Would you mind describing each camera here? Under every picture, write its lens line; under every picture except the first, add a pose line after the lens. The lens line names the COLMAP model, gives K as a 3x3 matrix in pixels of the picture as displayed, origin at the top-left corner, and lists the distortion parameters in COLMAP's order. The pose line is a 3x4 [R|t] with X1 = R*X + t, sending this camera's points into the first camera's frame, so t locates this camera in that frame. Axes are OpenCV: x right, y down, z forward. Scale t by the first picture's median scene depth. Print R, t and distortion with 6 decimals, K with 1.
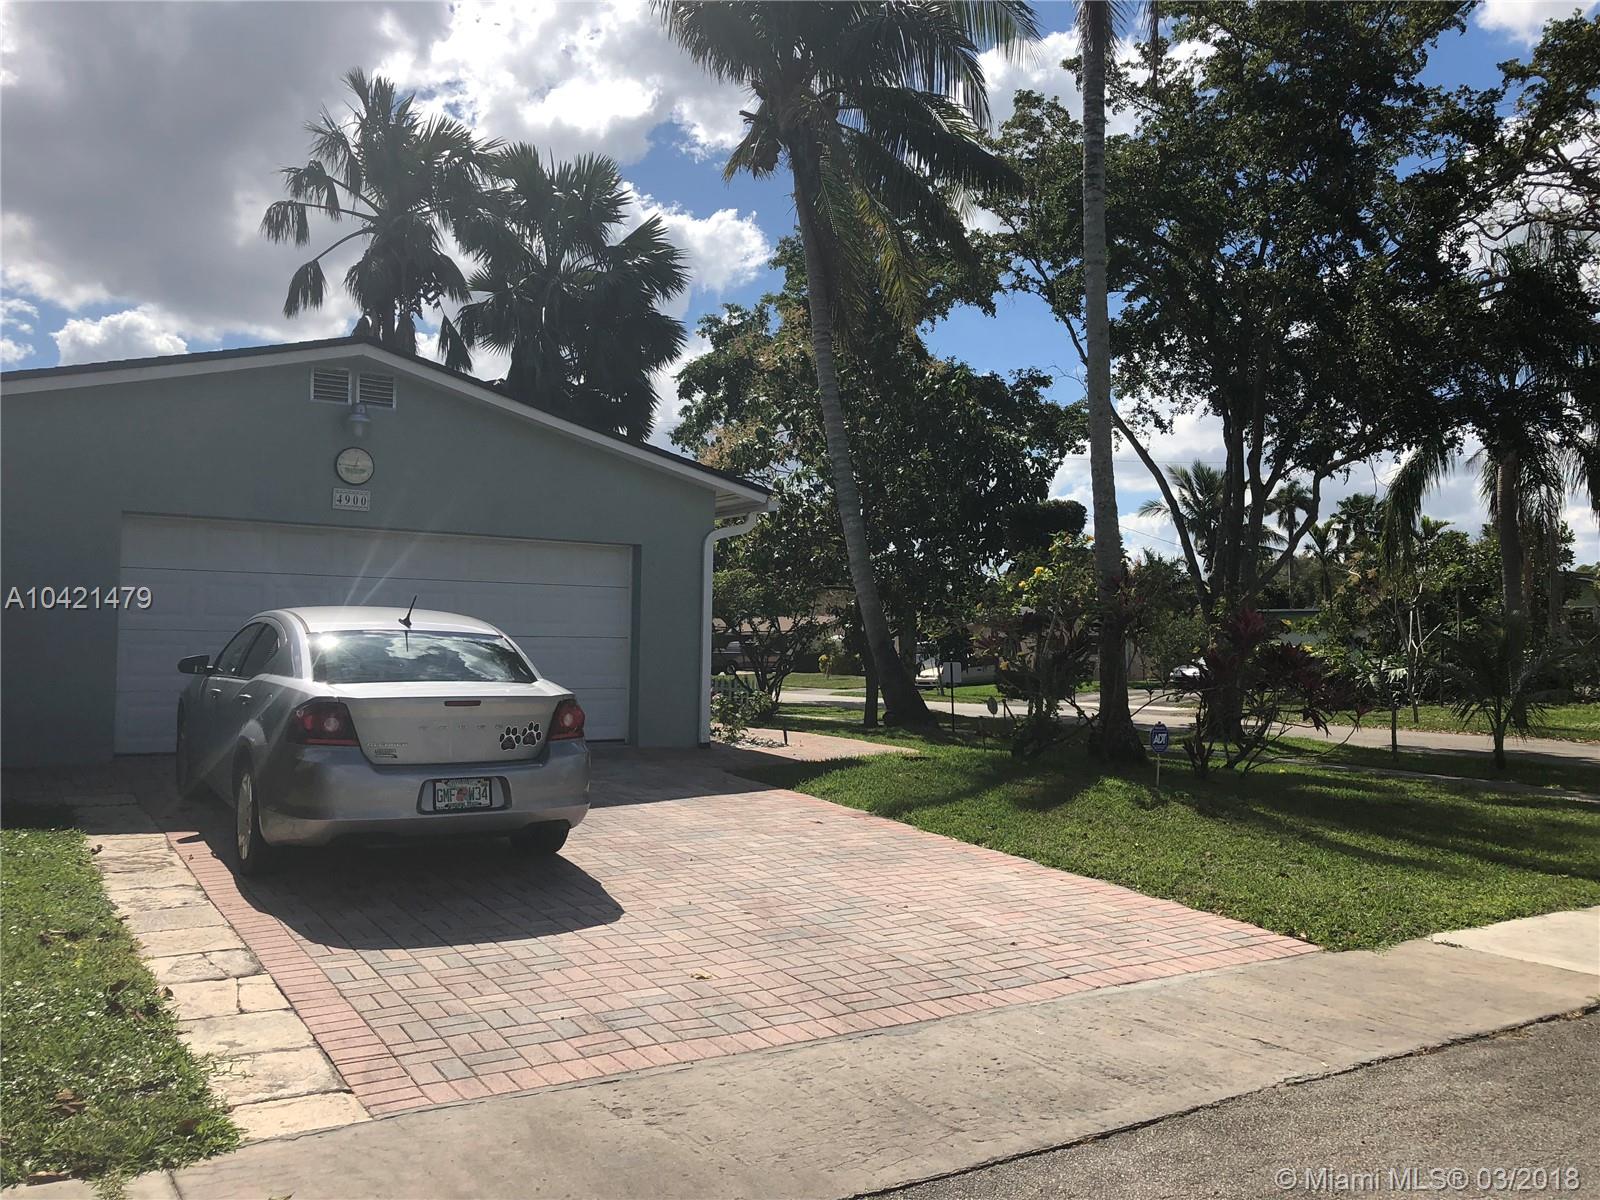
lens RADIAL K [[1304.3, 0, 783.6], [0, 1304.3, 593.1], [0, 0, 1]] dist [0.043316, -0.046347]
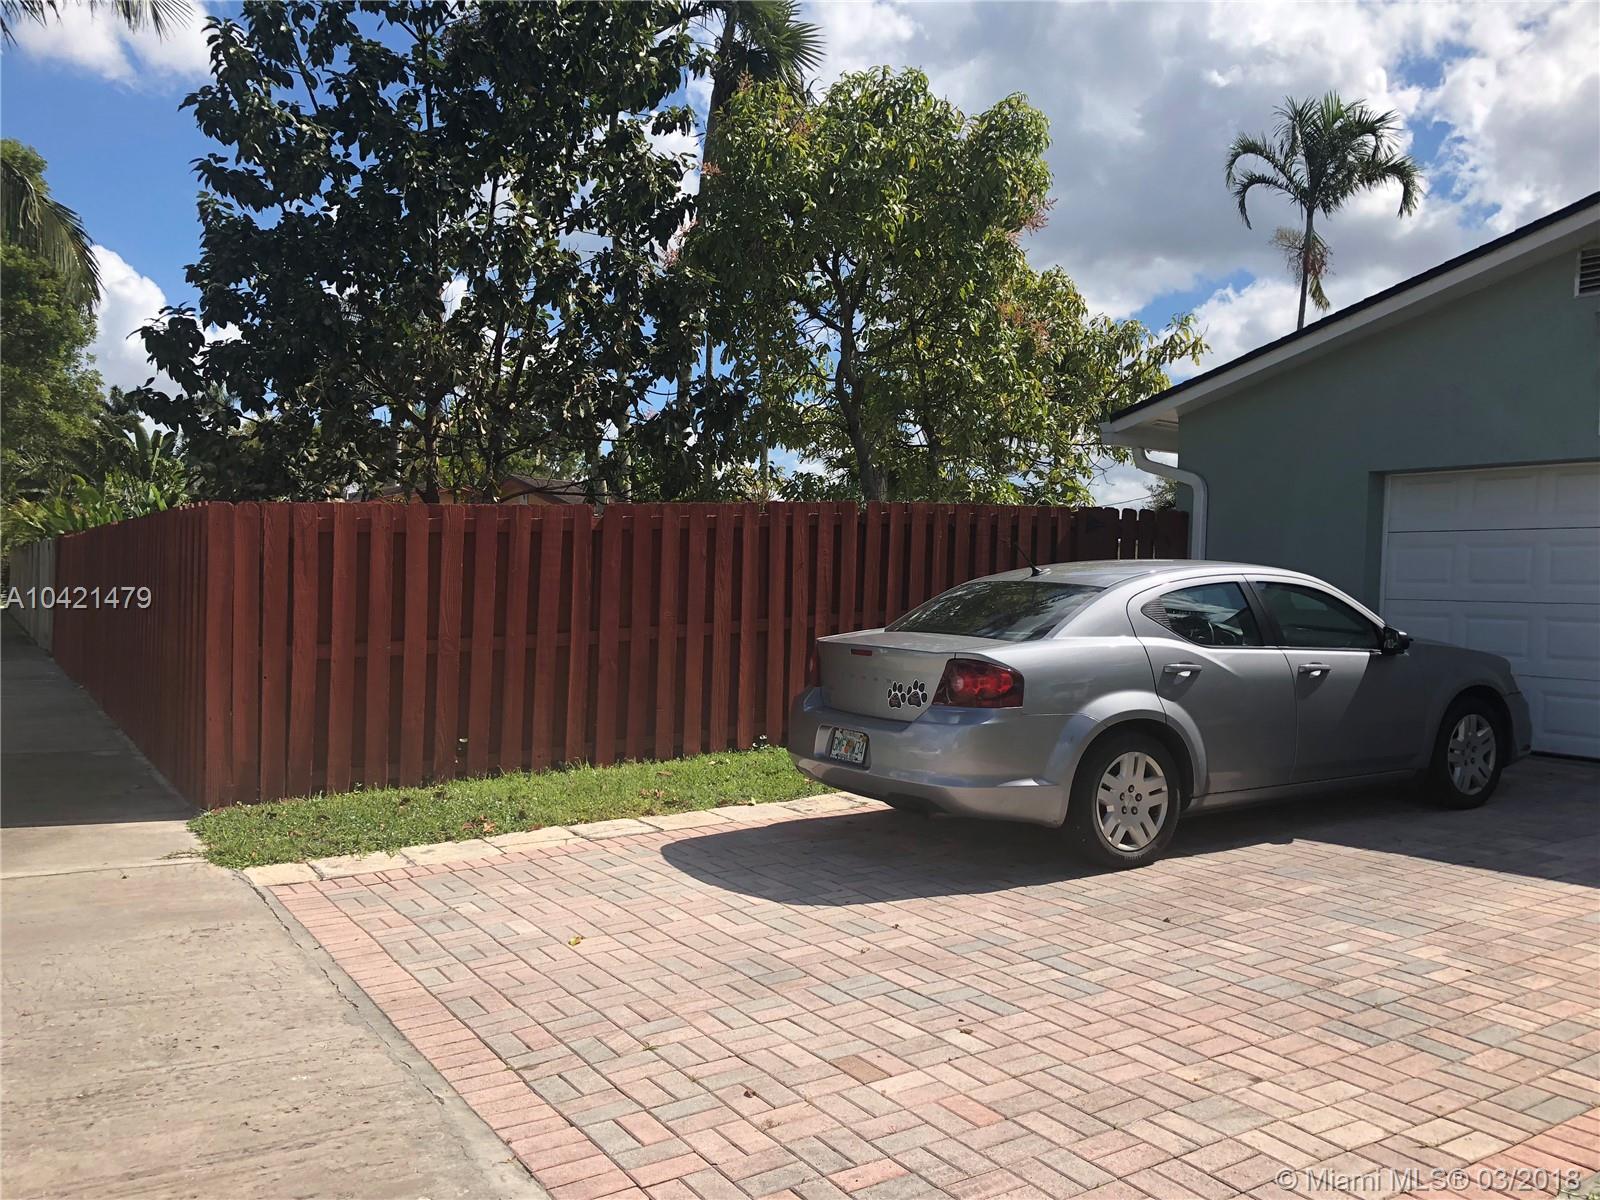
lens RADIAL K [[1304.3, 0, 783.6], [0, 1304.3, 593.1], [0, 0, 1]] dist [0.043316, -0.046347]
pose [[0.001679, -0.023324, -0.999727, 0.993137], [-0.001908, 0.999726, -0.023328, 0.095111], [0.999997, 0.001946, 0.001634, 1.367623]]
